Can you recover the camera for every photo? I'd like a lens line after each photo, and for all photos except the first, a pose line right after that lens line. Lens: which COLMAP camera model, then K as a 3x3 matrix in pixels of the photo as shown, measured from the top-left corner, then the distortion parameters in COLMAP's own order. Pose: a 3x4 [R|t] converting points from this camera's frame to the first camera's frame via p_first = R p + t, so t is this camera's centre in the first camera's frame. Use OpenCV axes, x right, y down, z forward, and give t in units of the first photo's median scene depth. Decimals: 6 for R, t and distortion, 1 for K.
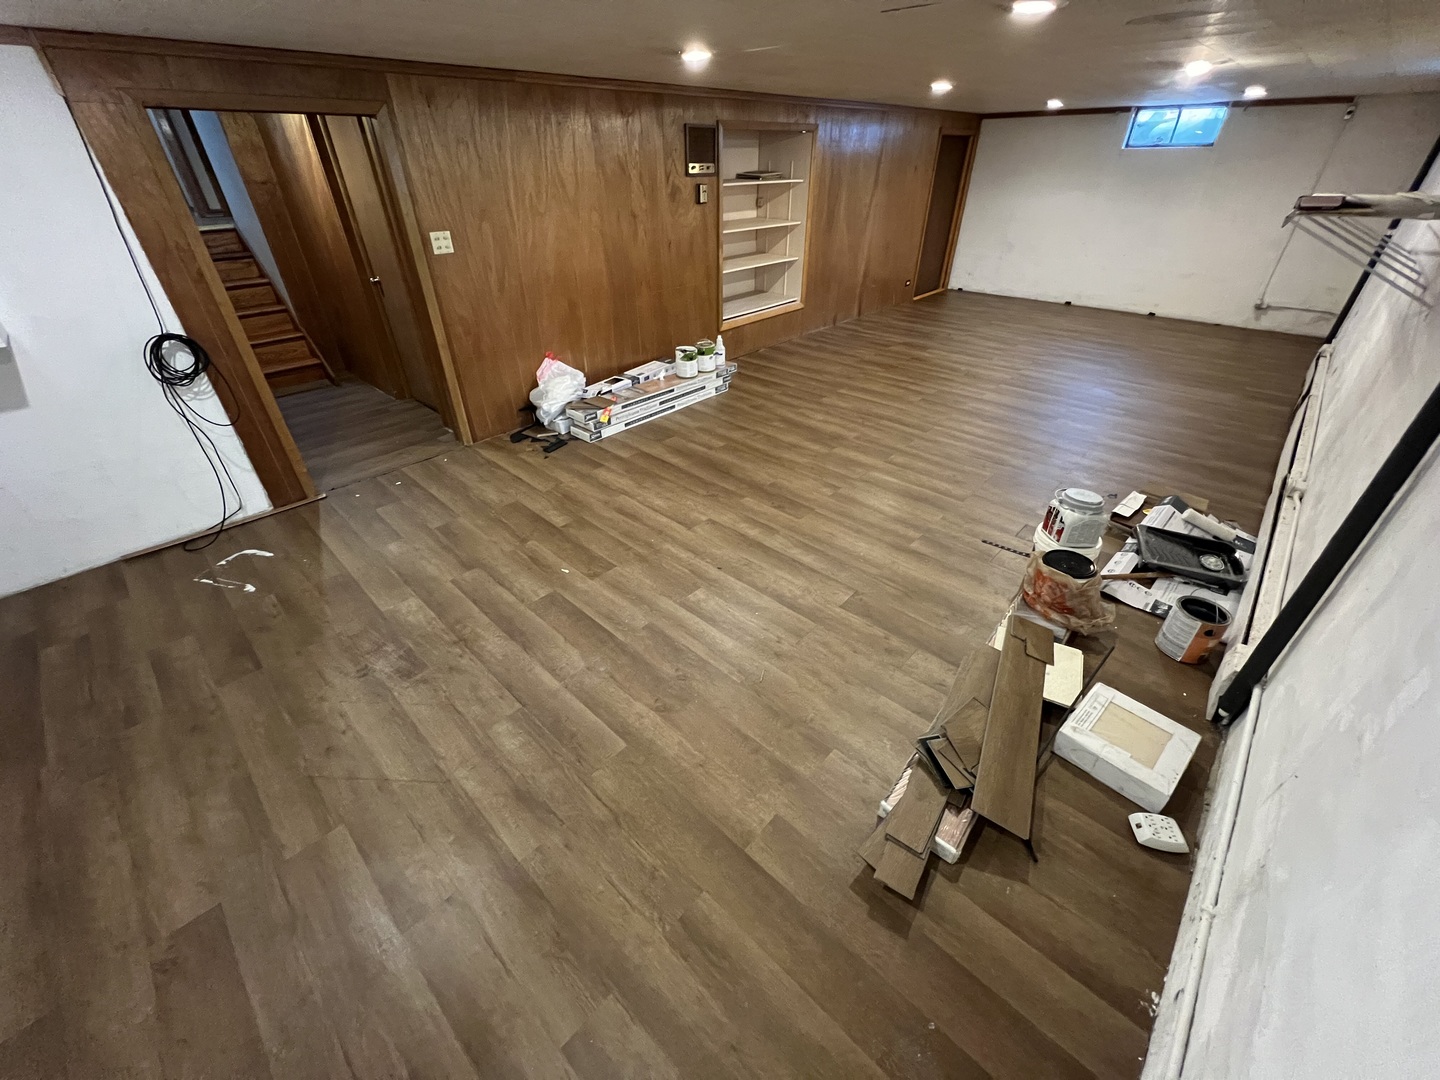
lens RADIAL K [[575.5, 0, 712.8], [0, 575.5, 539.4], [0, 0, 1]] dist [-0.003010, 0.000026]
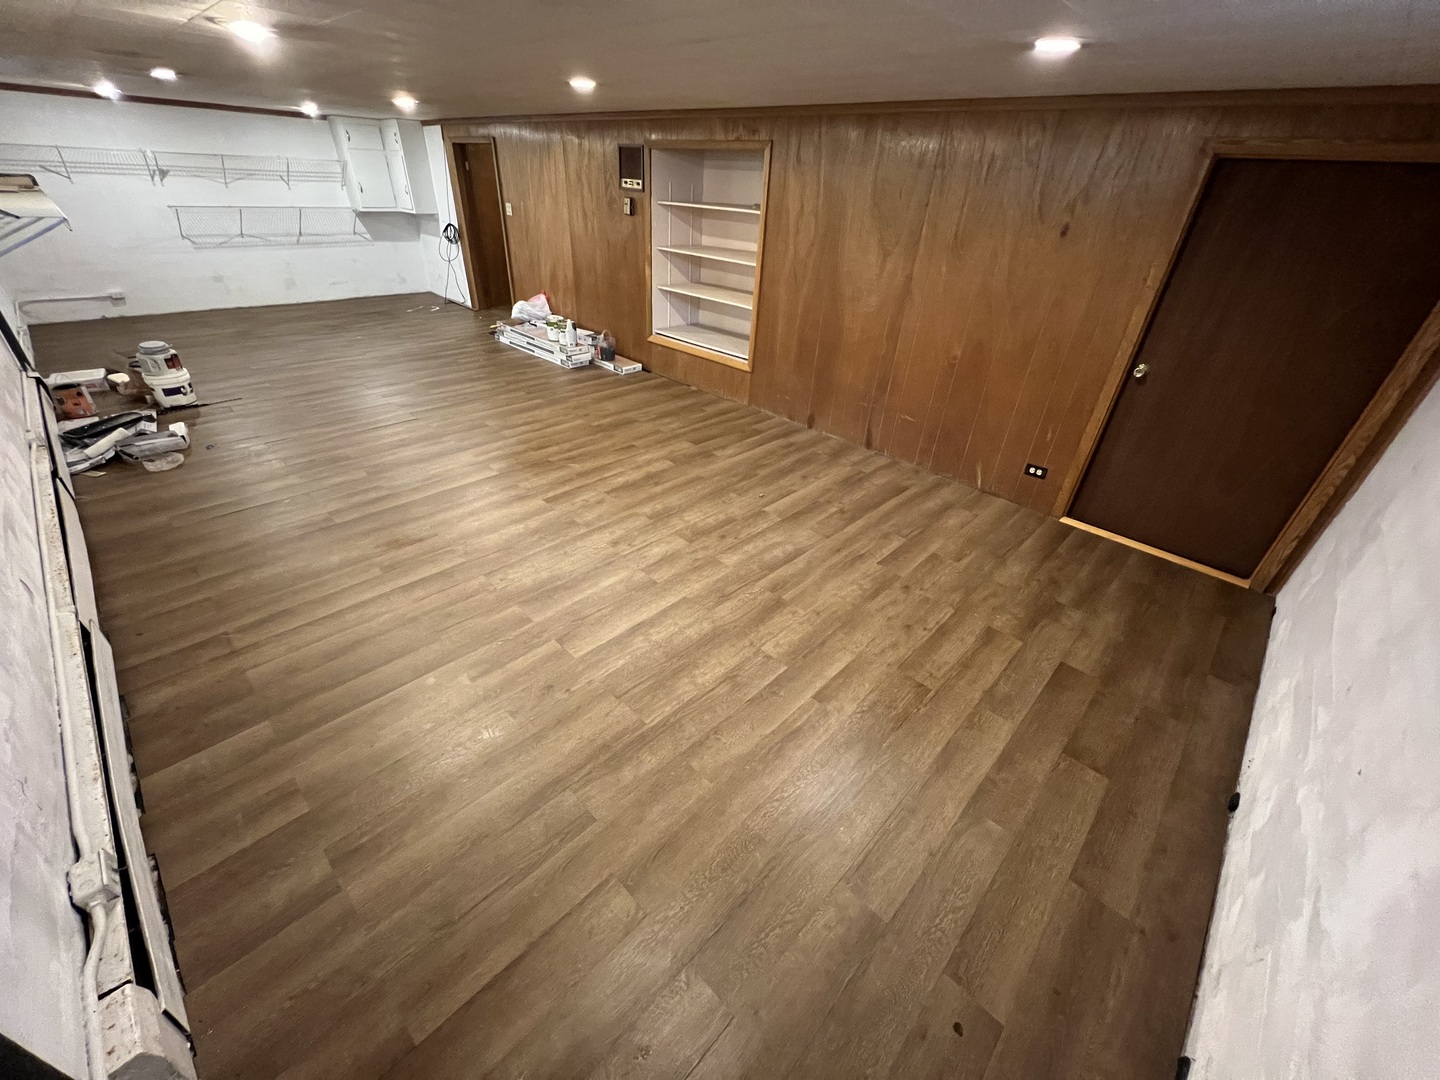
lens RADIAL K [[575.5, 0, 712.9], [0, 575.5, 537.2], [0, 0, 1]] dist [-0.003010, 0.000026]
pose [[-0.012230, 0.538750, -0.842377, 1.228225], [-0.596019, 0.672499, 0.438756, -0.740706], [0.802877, 0.507439, 0.312880, 1.085994]]
